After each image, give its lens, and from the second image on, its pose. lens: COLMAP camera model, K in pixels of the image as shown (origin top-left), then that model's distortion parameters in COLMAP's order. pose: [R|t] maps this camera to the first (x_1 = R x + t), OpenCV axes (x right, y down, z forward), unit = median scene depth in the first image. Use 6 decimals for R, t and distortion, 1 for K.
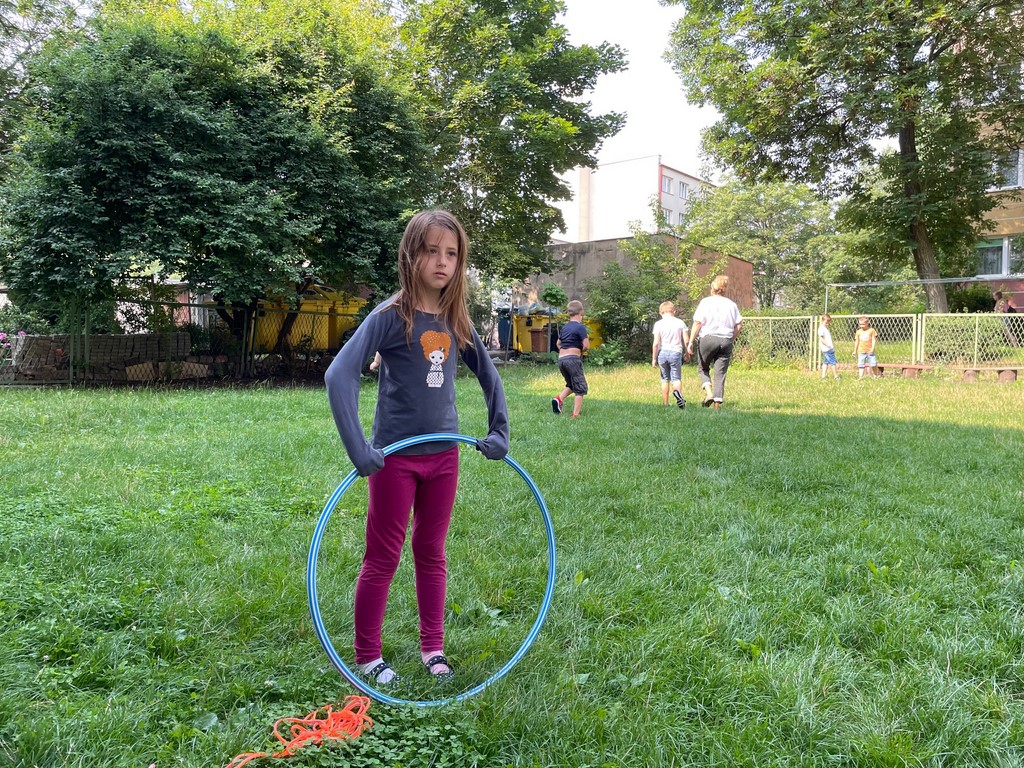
lens RADIAL K [[763.2, 0, 519.2], [0, 763.2, 383.8], [0, 0, 1]] dist [0.084636, -0.124454]
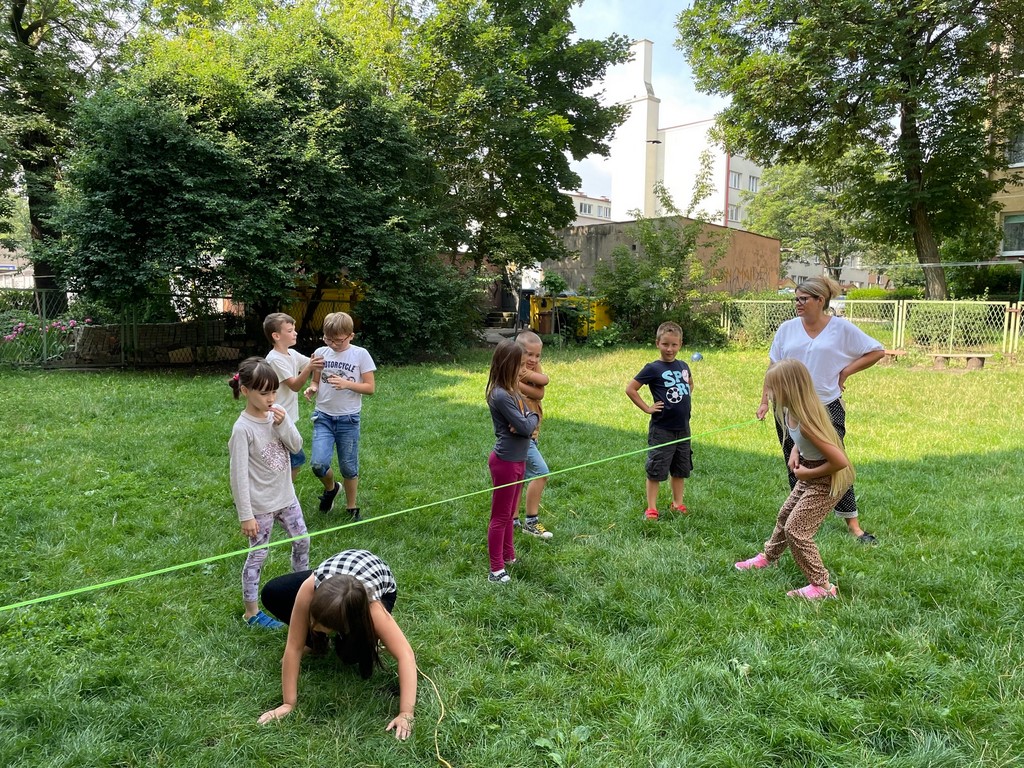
lens RADIAL K [[763.2, 0, 519.2], [0, 763.2, 383.8], [0, 0, 1]] dist [0.084636, -0.124454]
pose [[0.993944, 0.009762, -0.109452, 0.158355], [-0.004089, 0.998642, 0.051932, -0.039105], [0.109811, -0.051170, 0.992635, -0.110827]]
